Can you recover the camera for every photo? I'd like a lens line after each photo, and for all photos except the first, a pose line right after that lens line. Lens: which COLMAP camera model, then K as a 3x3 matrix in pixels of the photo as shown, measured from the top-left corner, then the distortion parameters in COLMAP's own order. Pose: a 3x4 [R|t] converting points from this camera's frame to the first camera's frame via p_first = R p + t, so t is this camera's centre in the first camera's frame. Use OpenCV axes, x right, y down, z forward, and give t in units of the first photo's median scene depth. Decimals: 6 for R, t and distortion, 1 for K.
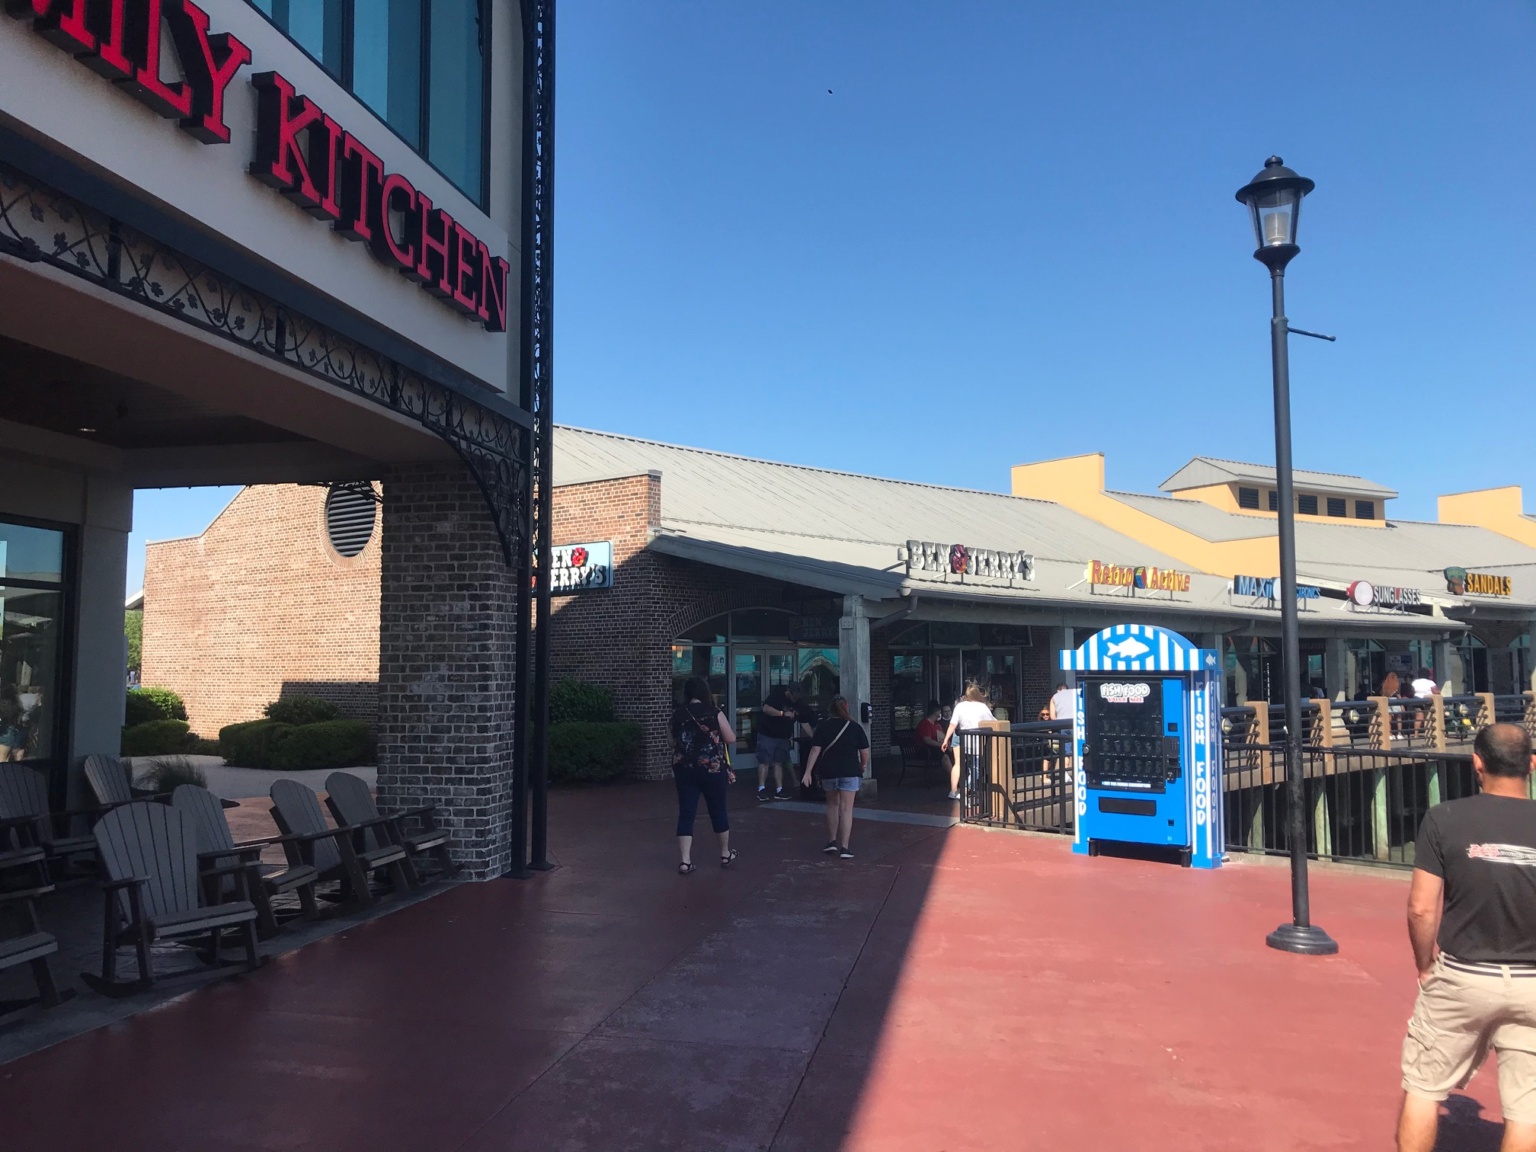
lens RADIAL K [[1257.1, 0, 760.5], [0, 1257.1, 583.8], [0, 0, 1]] dist [0.046391, -0.059704]
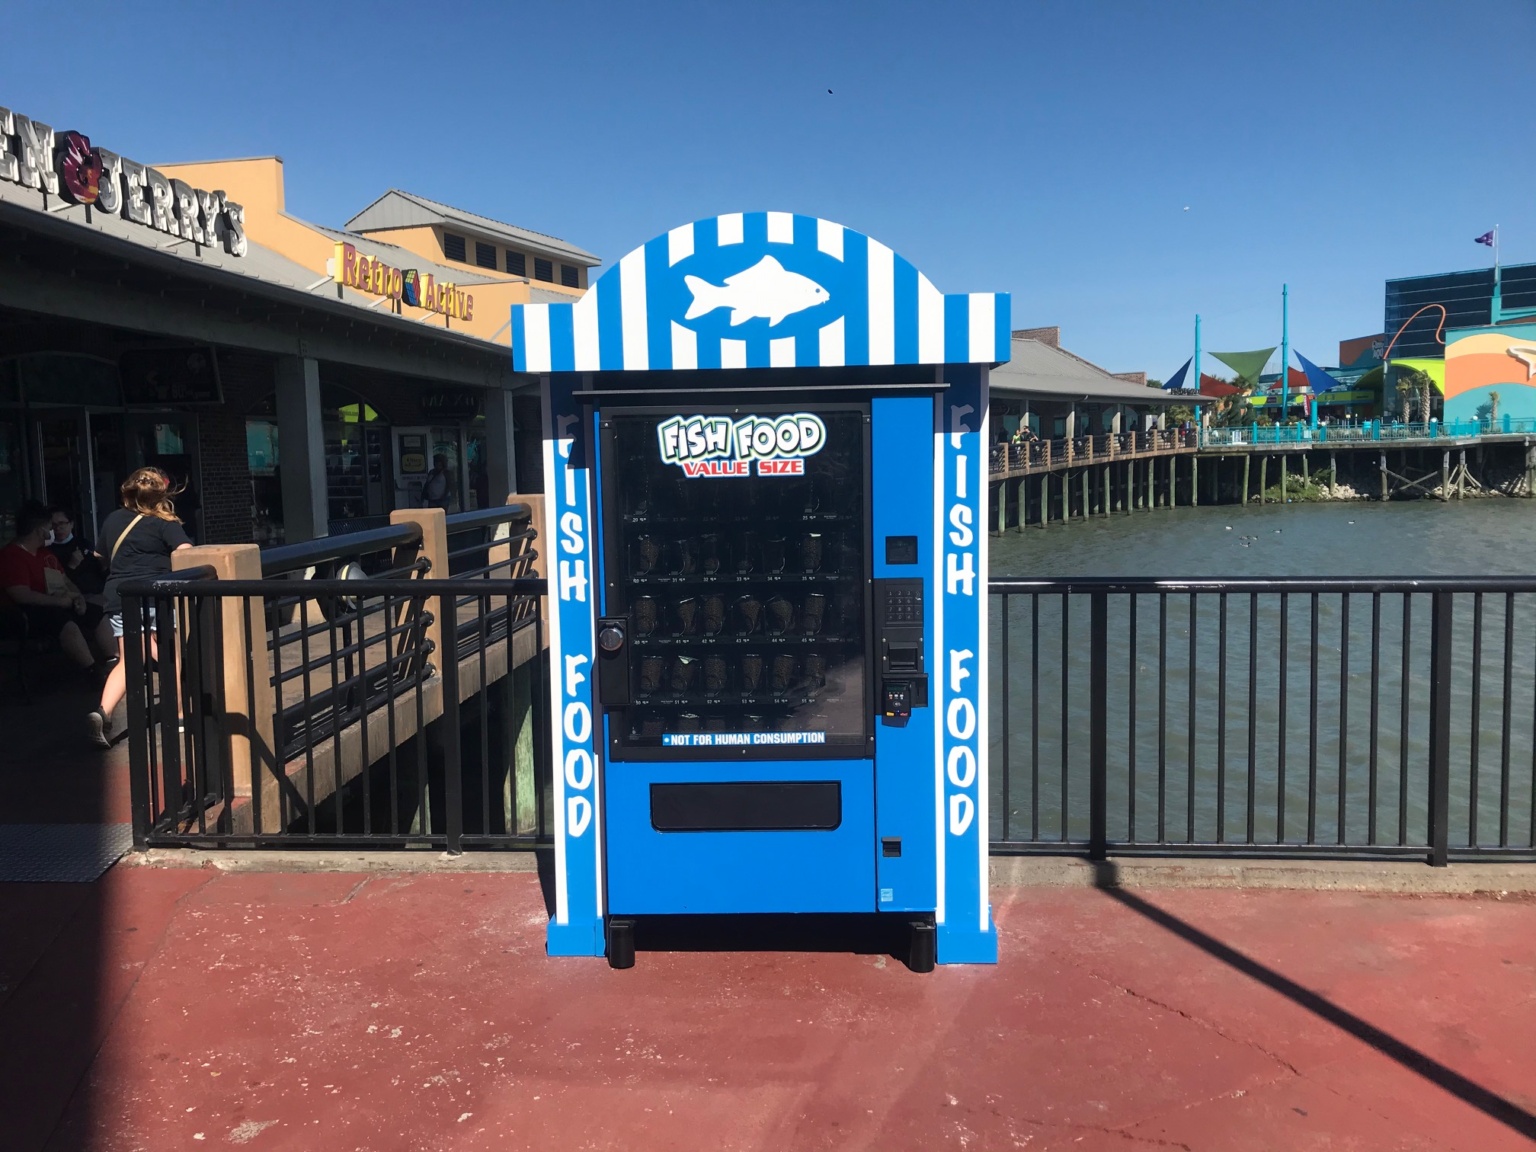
lens RADIAL K [[1257.1, 0, 755.7], [0, 1257.1, 576.5], [0, 0, 1]] dist [0.046391, -0.059704]
pose [[0.796332, -0.072235, 0.600531, 0.071817], [-0.022109, 0.988704, 0.148244, 0.048498], [-0.604456, -0.131329, 0.785739, 0.504259]]
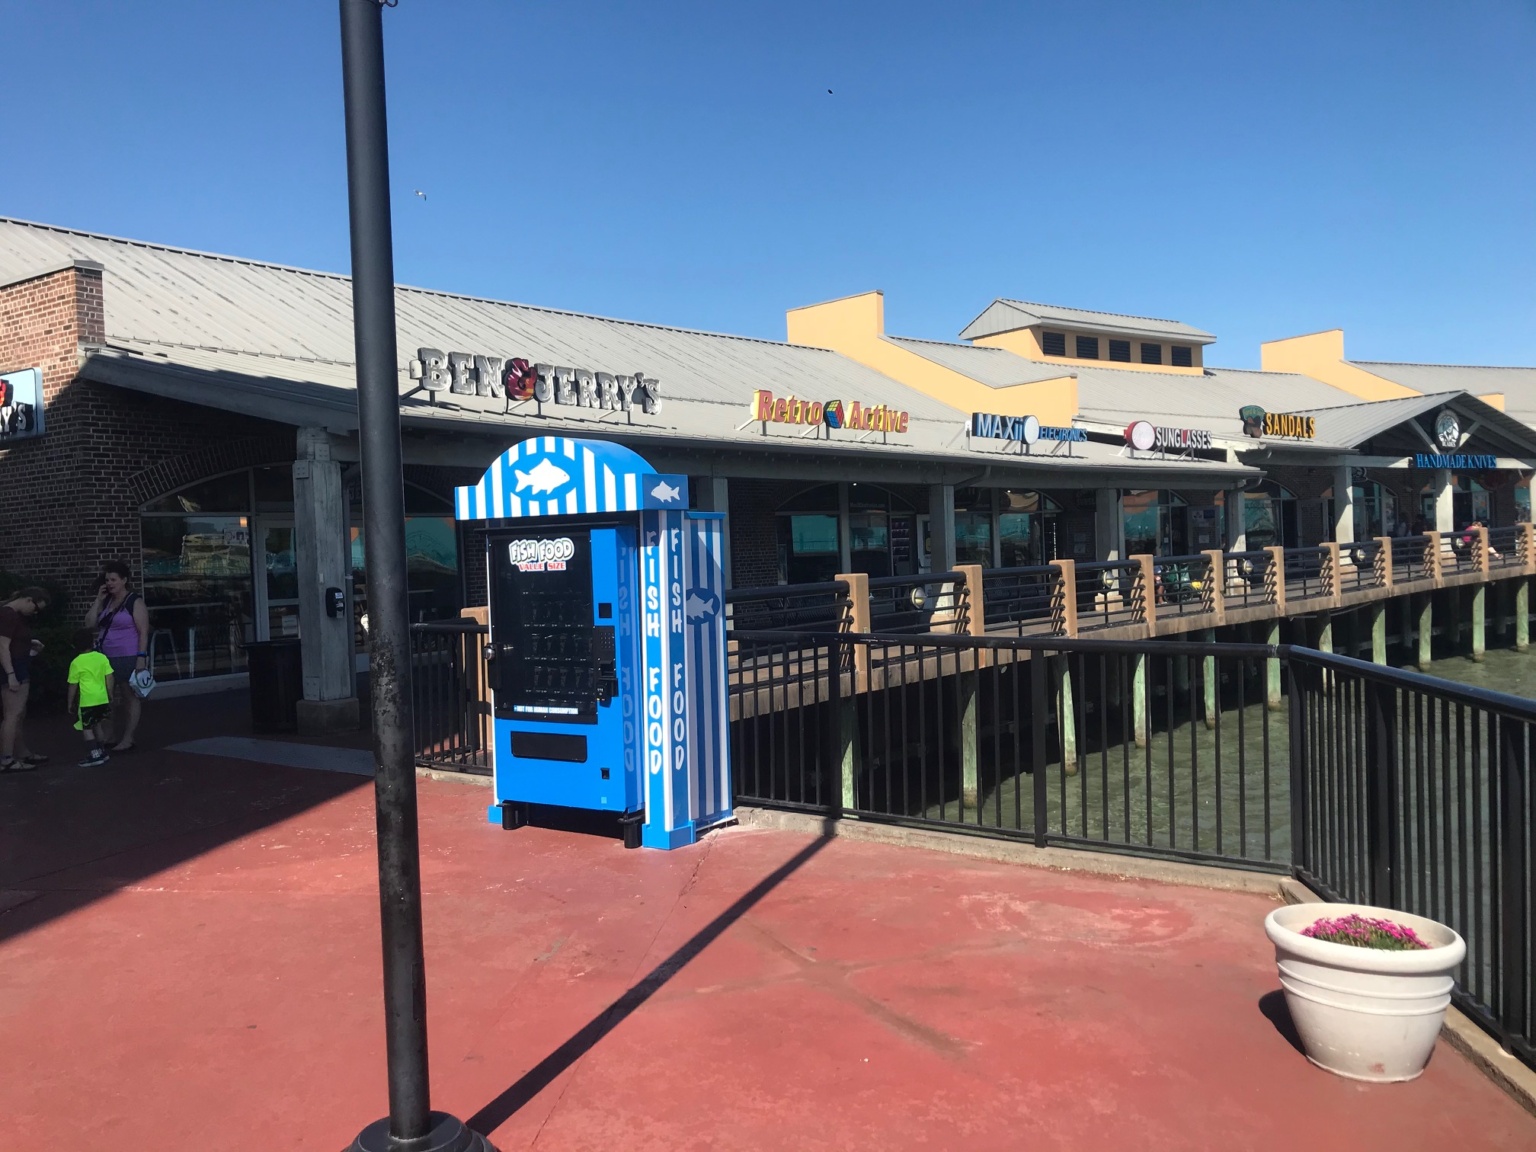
lens RADIAL K [[1257.1, 0, 752.9], [0, 1257.1, 566.0], [0, 0, 1]] dist [0.046391, -0.059704]
pose [[0.995640, -0.034800, 0.086543, 0.223634], [0.027866, 0.996399, 0.080081, 0.031749], [-0.089018, -0.077320, 0.993024, 0.274936]]
